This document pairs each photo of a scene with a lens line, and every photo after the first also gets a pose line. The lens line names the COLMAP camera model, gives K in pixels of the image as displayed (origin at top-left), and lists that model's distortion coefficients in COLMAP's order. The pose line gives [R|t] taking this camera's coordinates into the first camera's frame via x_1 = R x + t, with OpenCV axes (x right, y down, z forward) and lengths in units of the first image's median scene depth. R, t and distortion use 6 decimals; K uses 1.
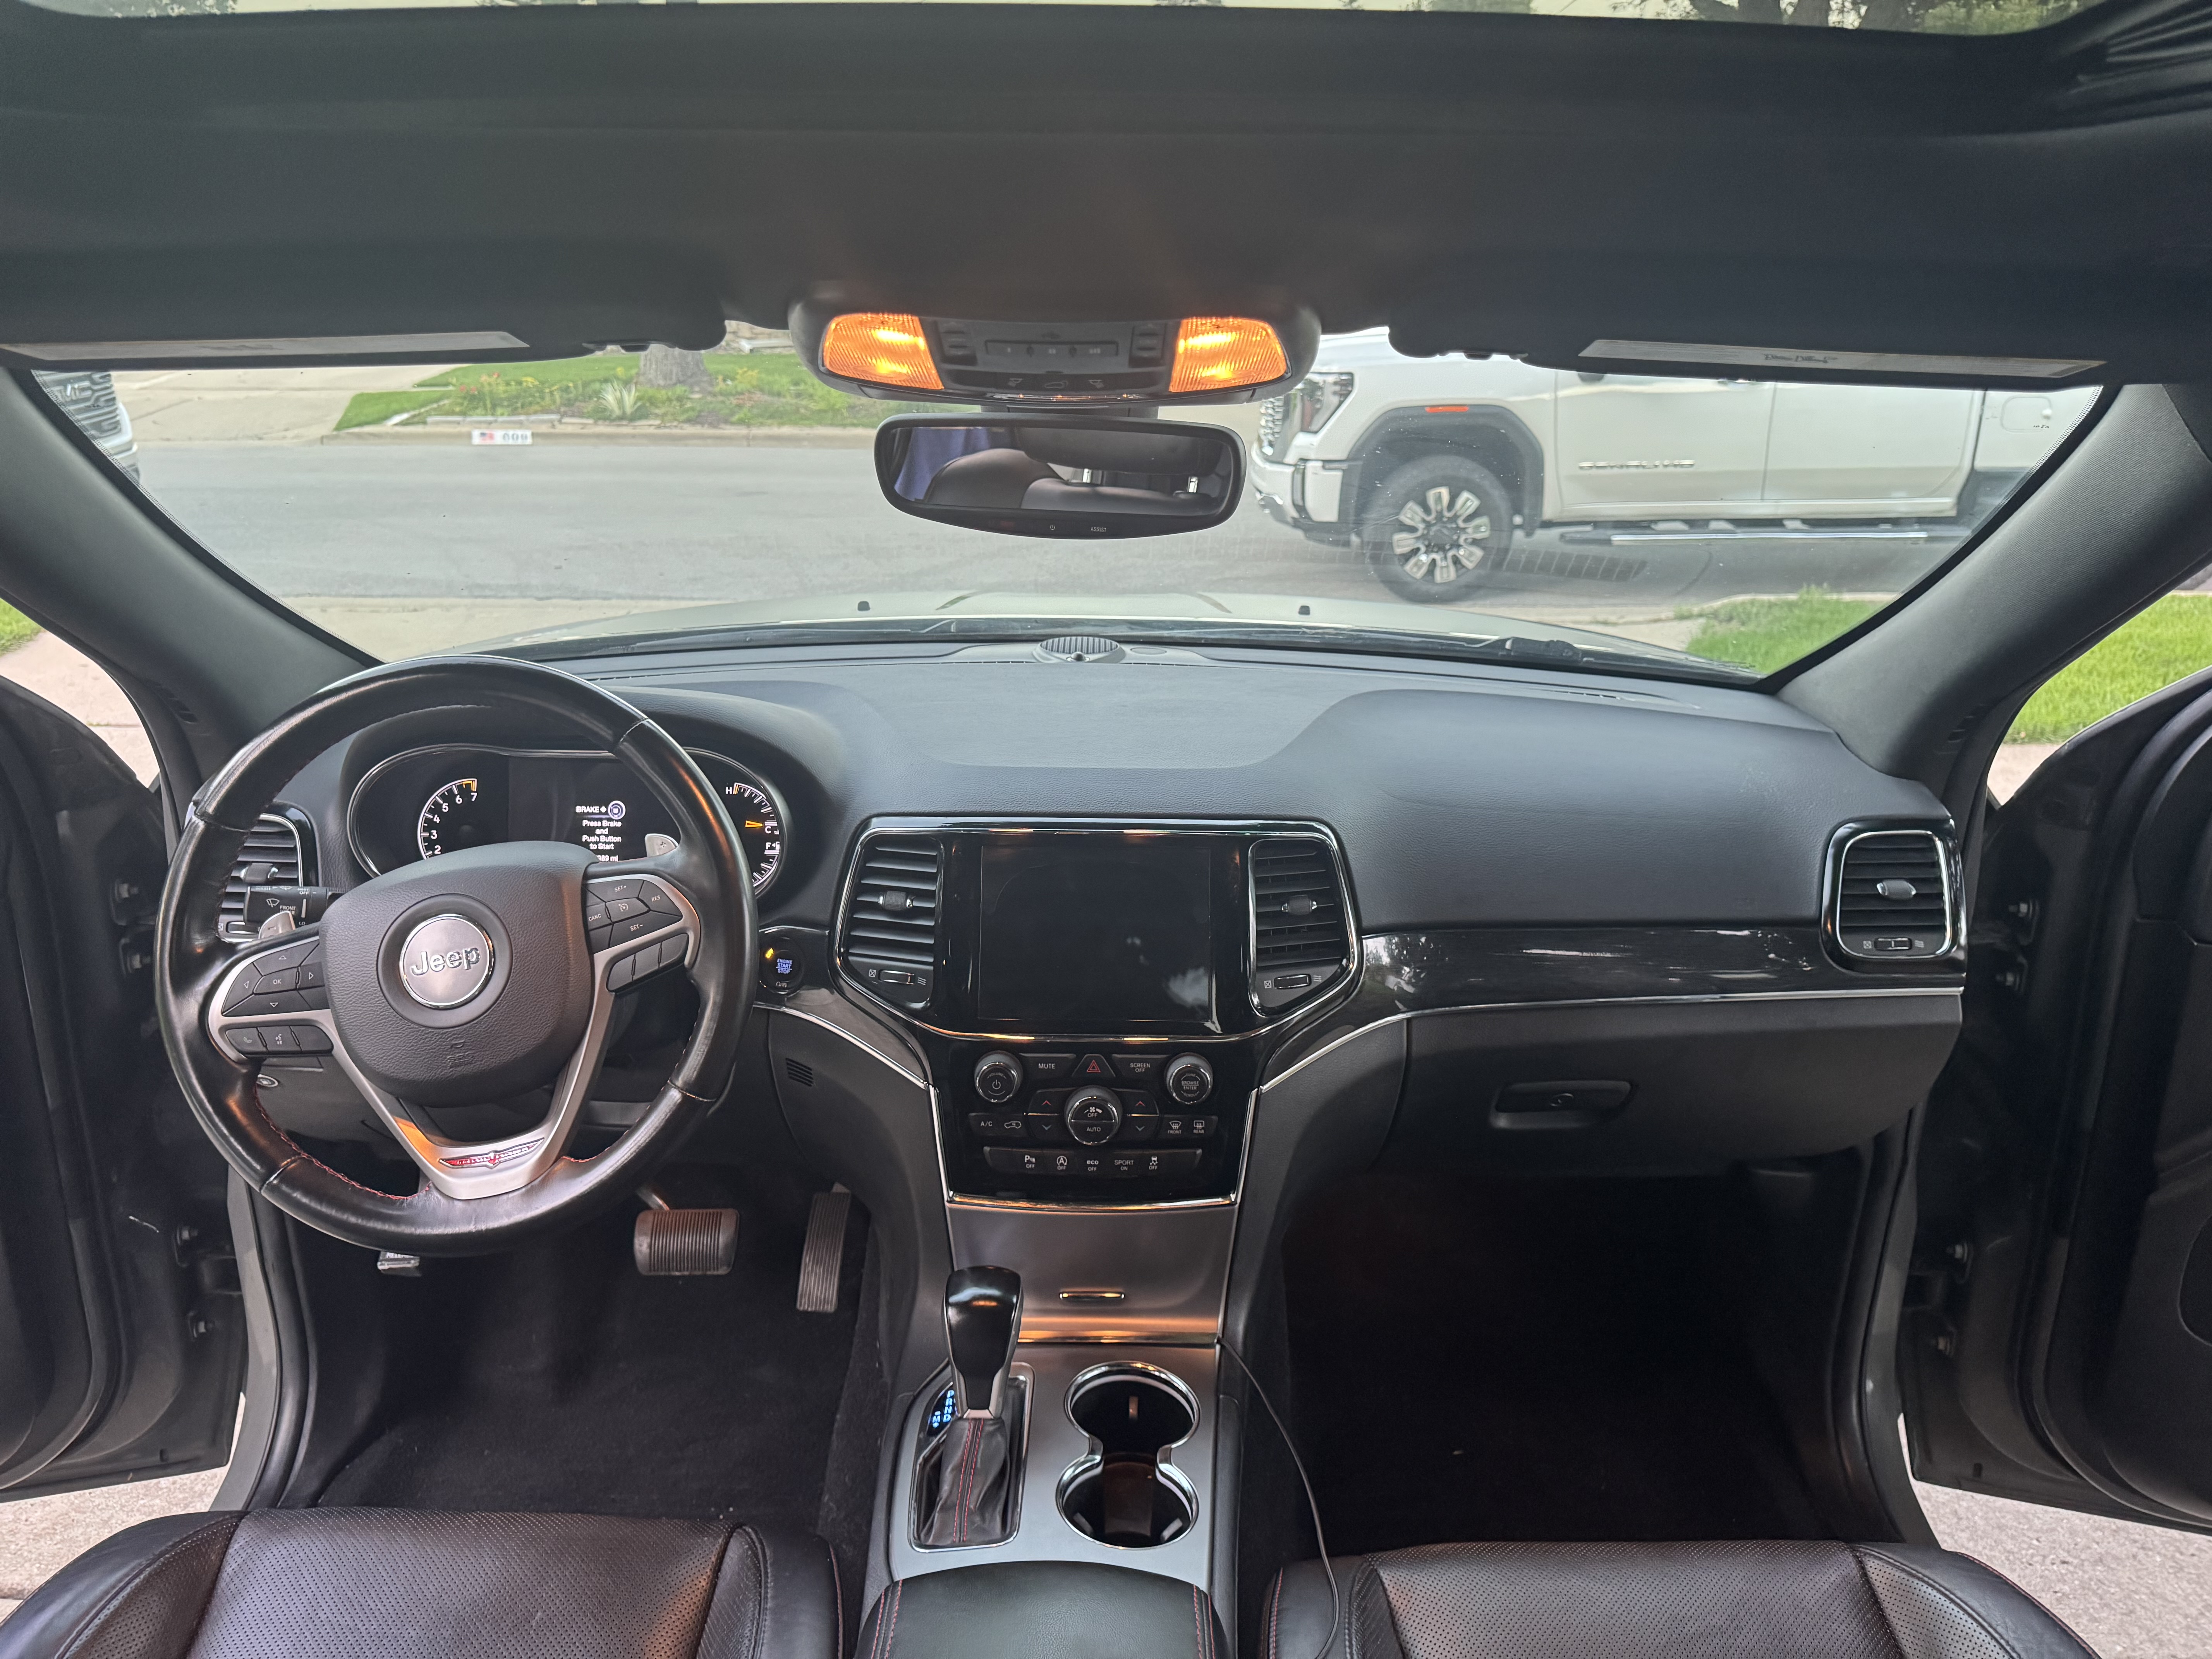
lens RADIAL K [[1539.6, 0, 1135.6], [0, 1539.6, 830.4], [0, 0, 1]] dist [0.039861, -0.000739]
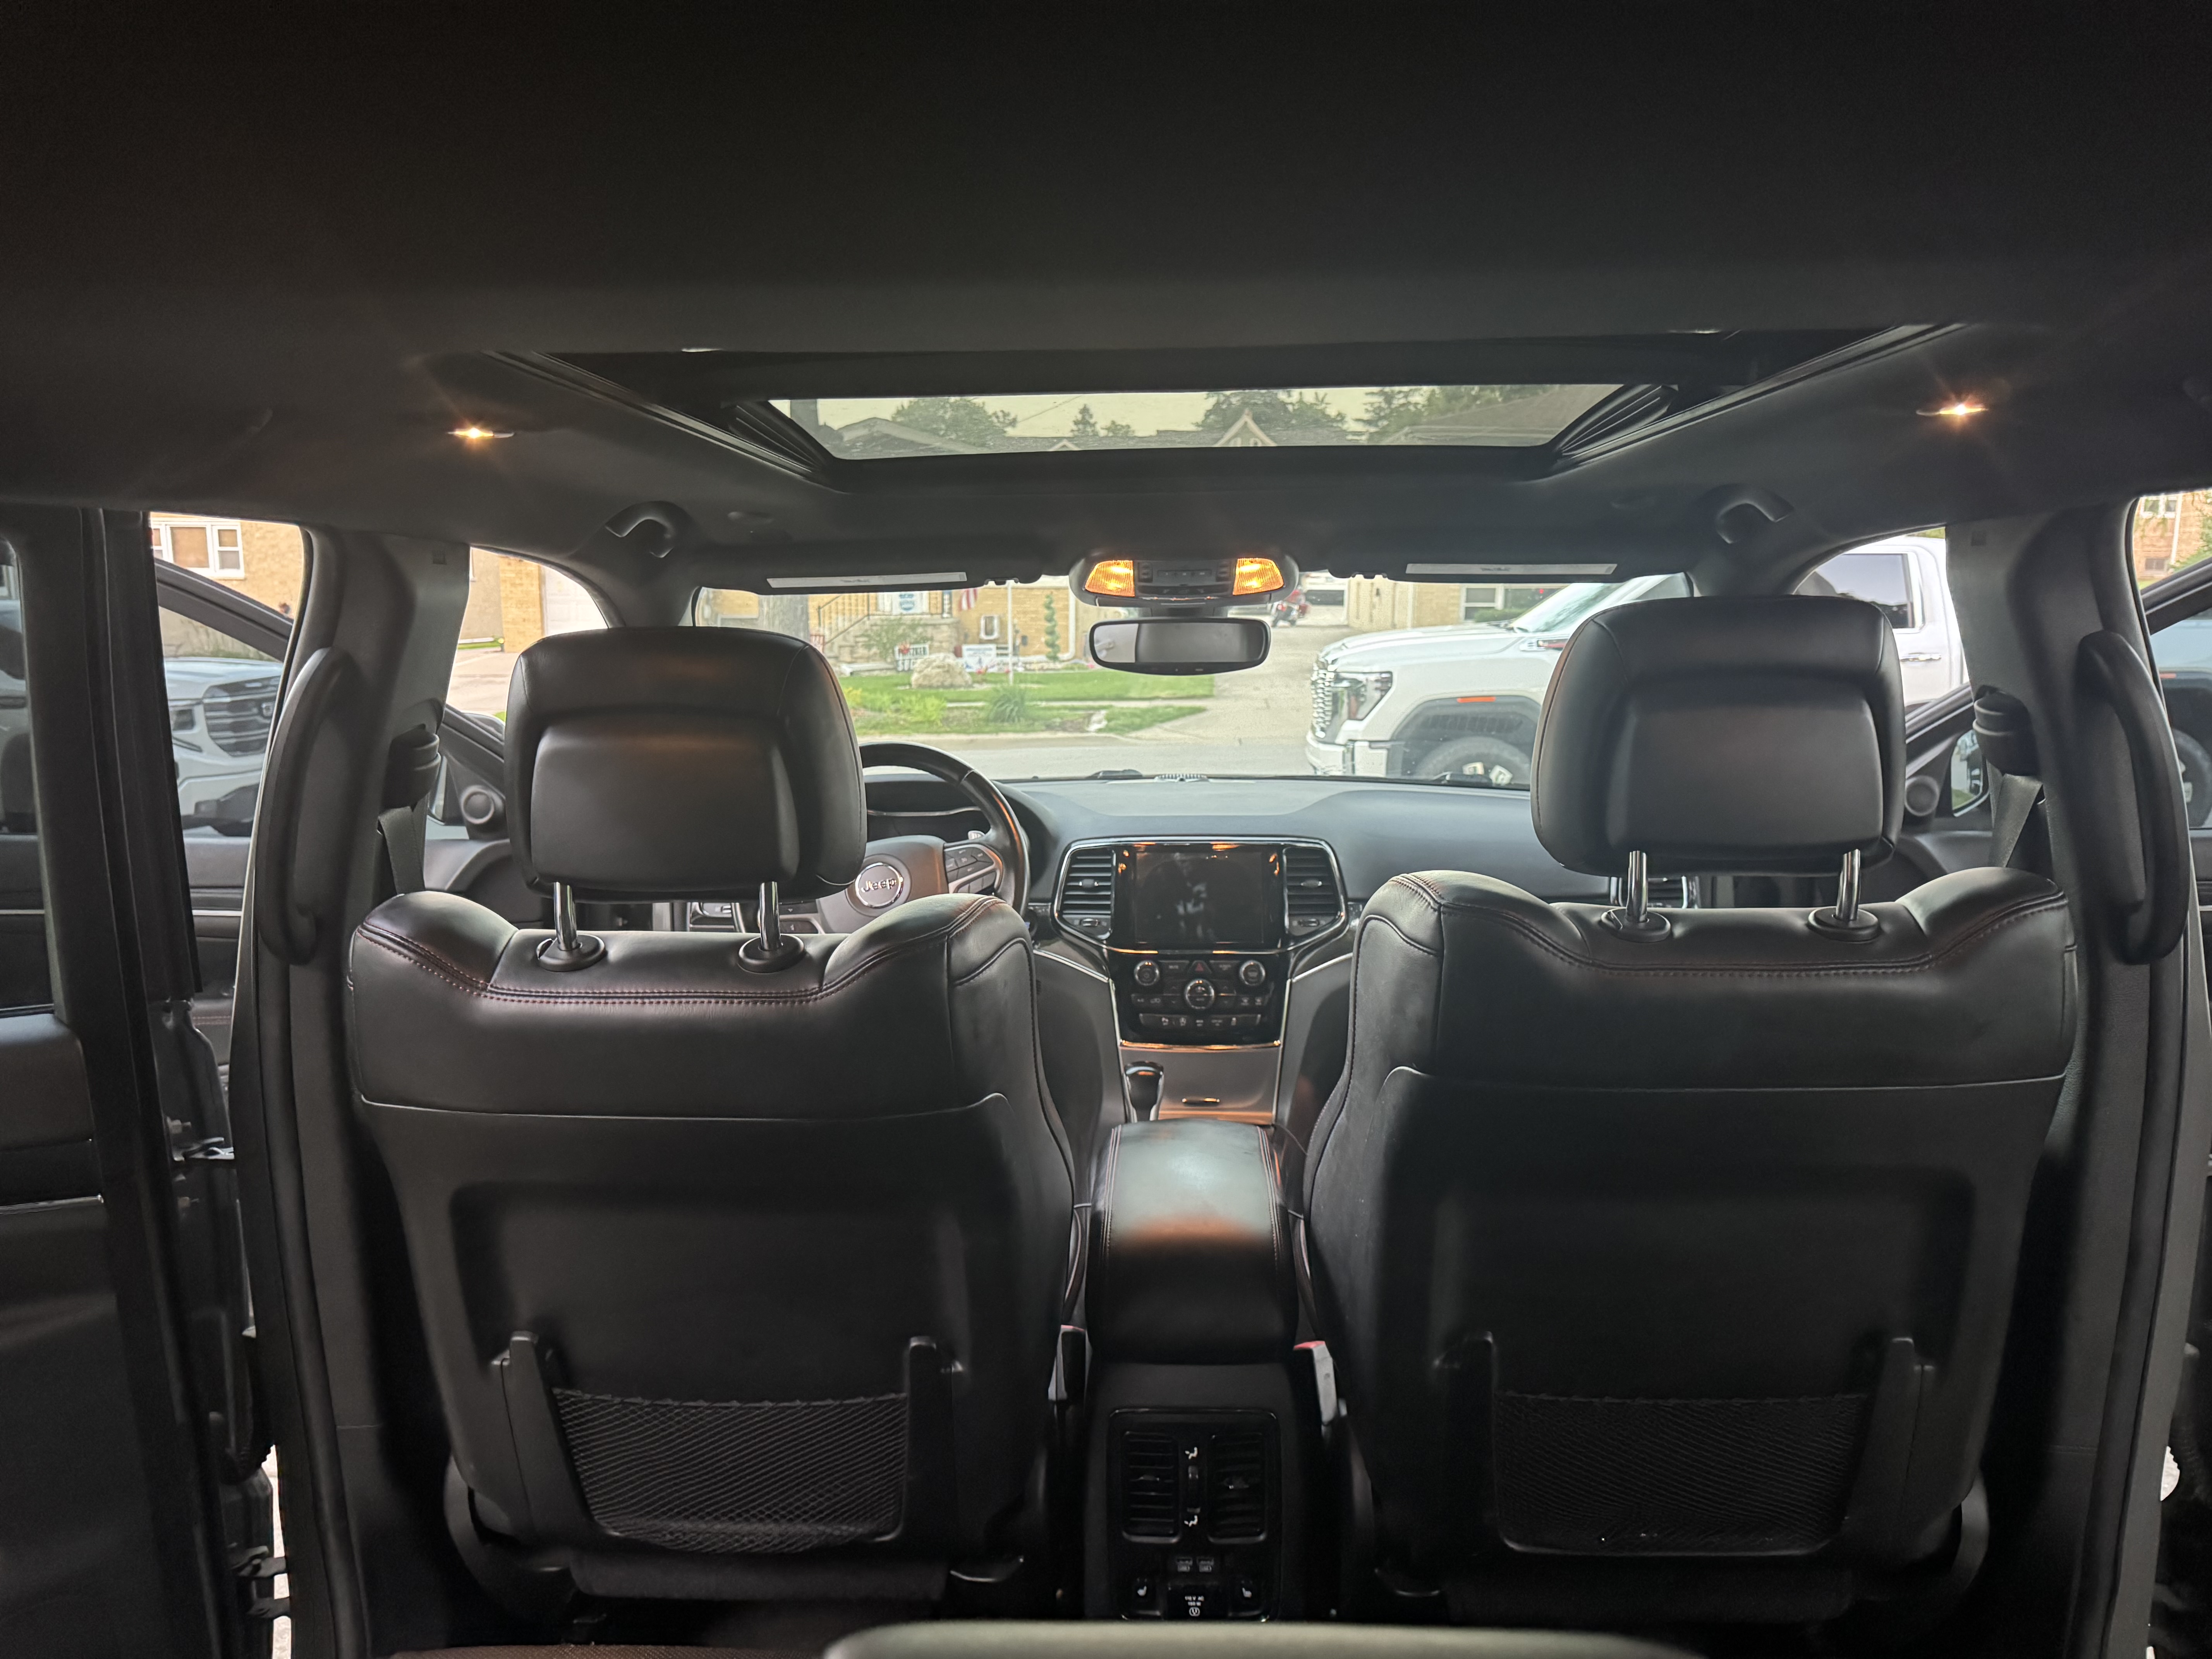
lens RADIAL K [[1539.6, 0, 1135.6], [0, 1539.6, 830.4], [0, 0, 1]] dist [0.039861, -0.000739]
pose [[0.998844, -0.018562, -0.044346, -0.018930], [0.009415, 0.980120, -0.198183, 0.352999], [0.047143, 0.197536, 0.979161, -0.812313]]
